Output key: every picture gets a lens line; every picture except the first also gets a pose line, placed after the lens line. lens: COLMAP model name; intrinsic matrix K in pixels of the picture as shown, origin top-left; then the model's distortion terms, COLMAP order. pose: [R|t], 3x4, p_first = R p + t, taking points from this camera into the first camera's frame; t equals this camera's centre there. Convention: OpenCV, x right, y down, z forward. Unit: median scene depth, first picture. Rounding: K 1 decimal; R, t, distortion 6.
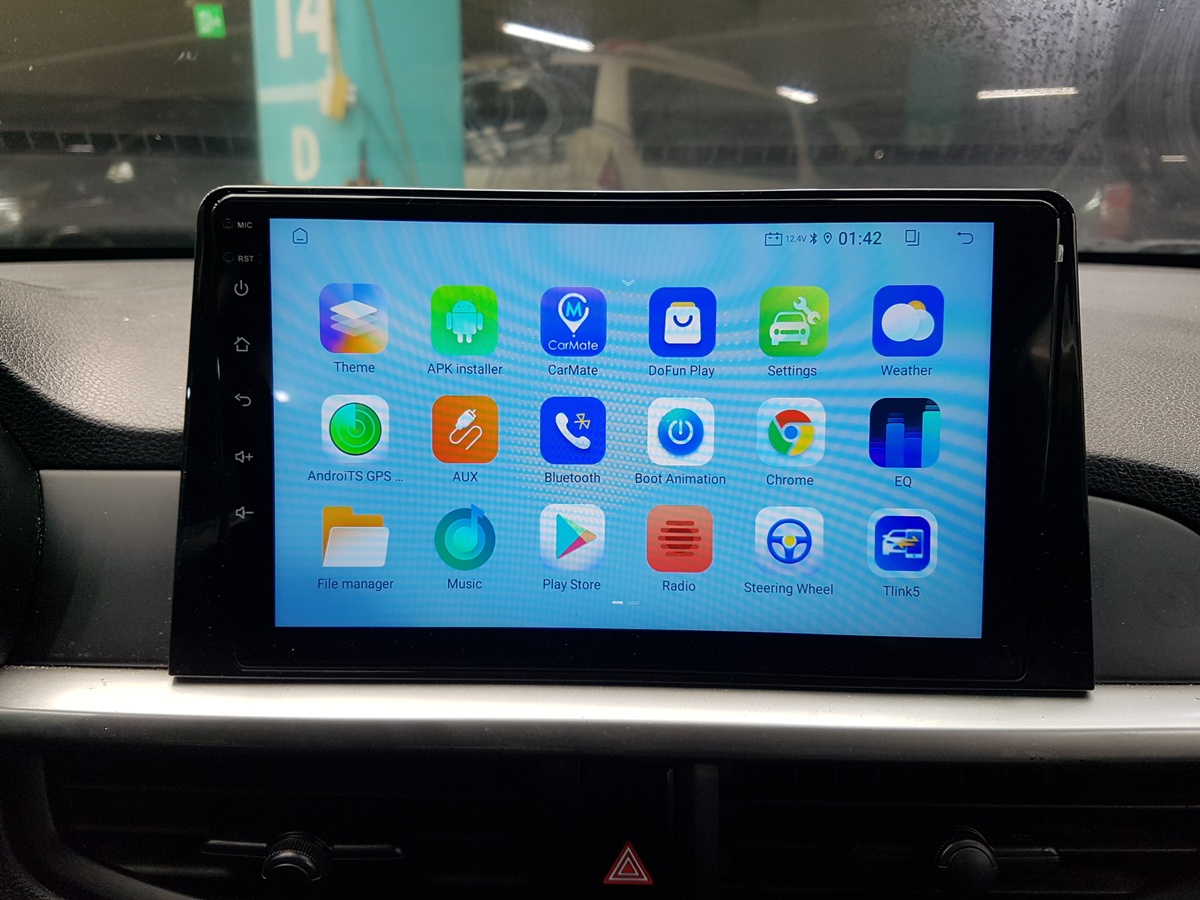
lens RADIAL K [[887.6, 0, 583.3], [0, 887.6, 417.5], [0, 0, 1]] dist [0.094386, -0.107903]
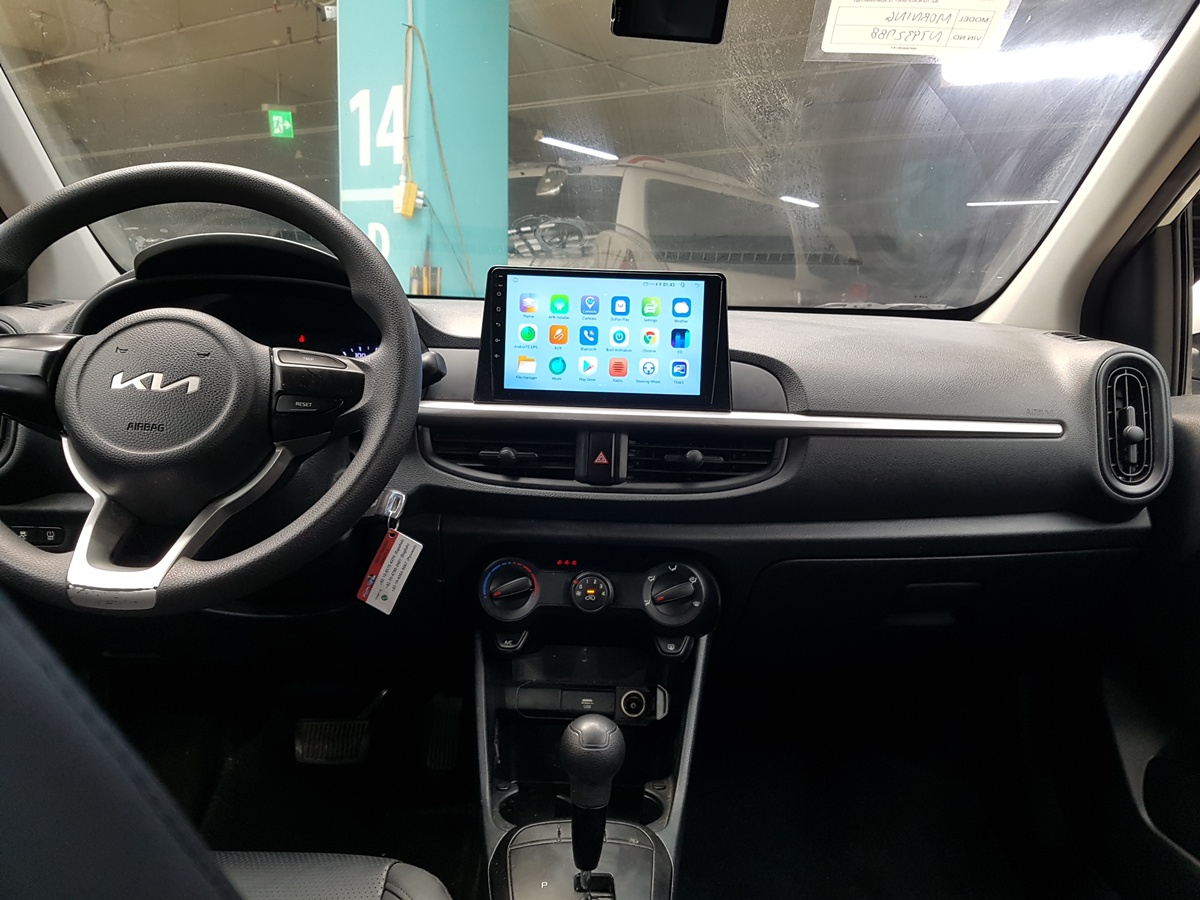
lens RADIAL K [[887.6, 0, 608.2], [0, 887.6, 448.3], [0, 0, 1]] dist [0.094386, -0.107903]
pose [[0.999620, 0.027276, 0.004100, 0.062933], [-0.026952, 0.997514, -0.065112, 0.695936], [-0.005866, 0.064976, 0.997870, -2.530137]]
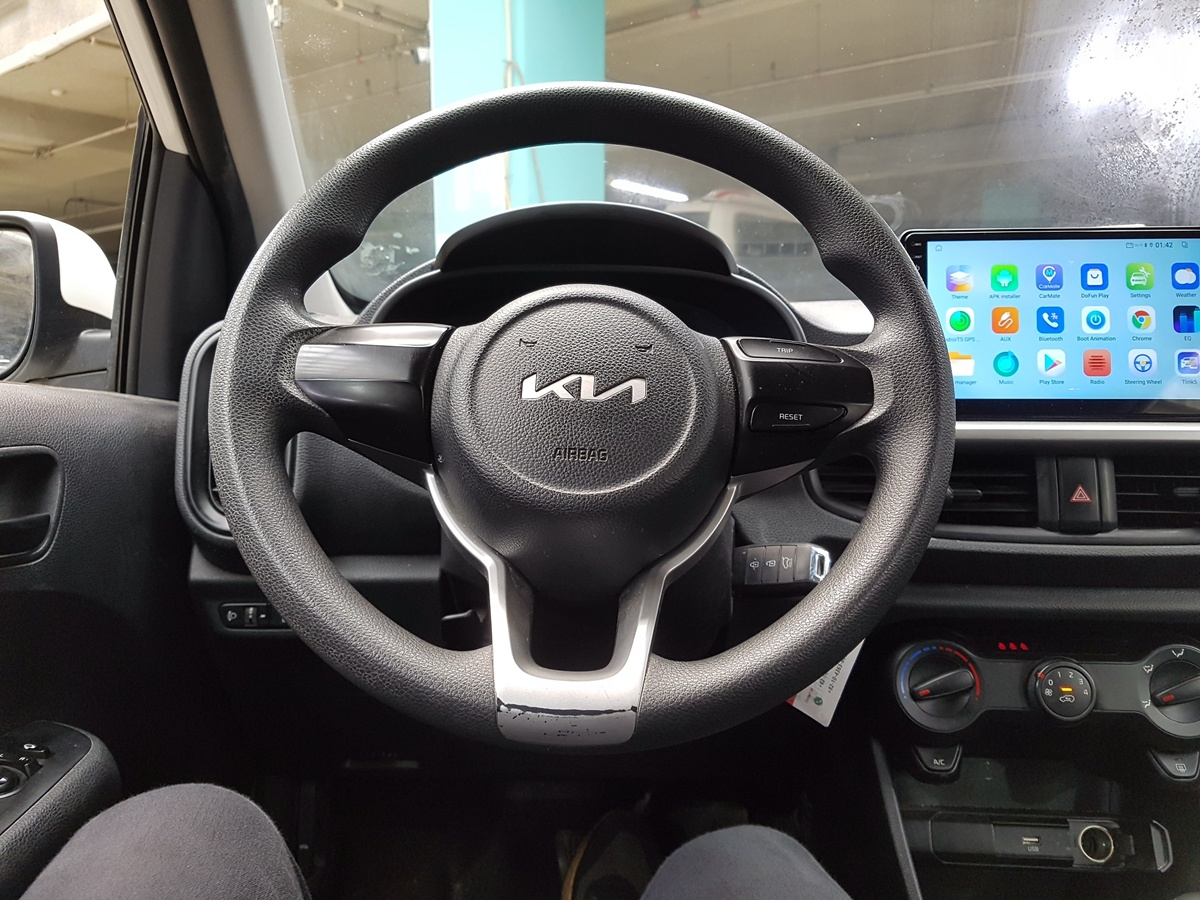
lens RADIAL K [[887.6, 0, 591.9], [0, 887.6, 440.3], [0, 0, 1]] dist [0.094386, -0.107903]
pose [[0.998587, -0.002704, -0.053066, -1.168363], [-0.004087, 0.991838, -0.127442, 0.680592], [0.052977, 0.127479, 0.990425, -1.548711]]
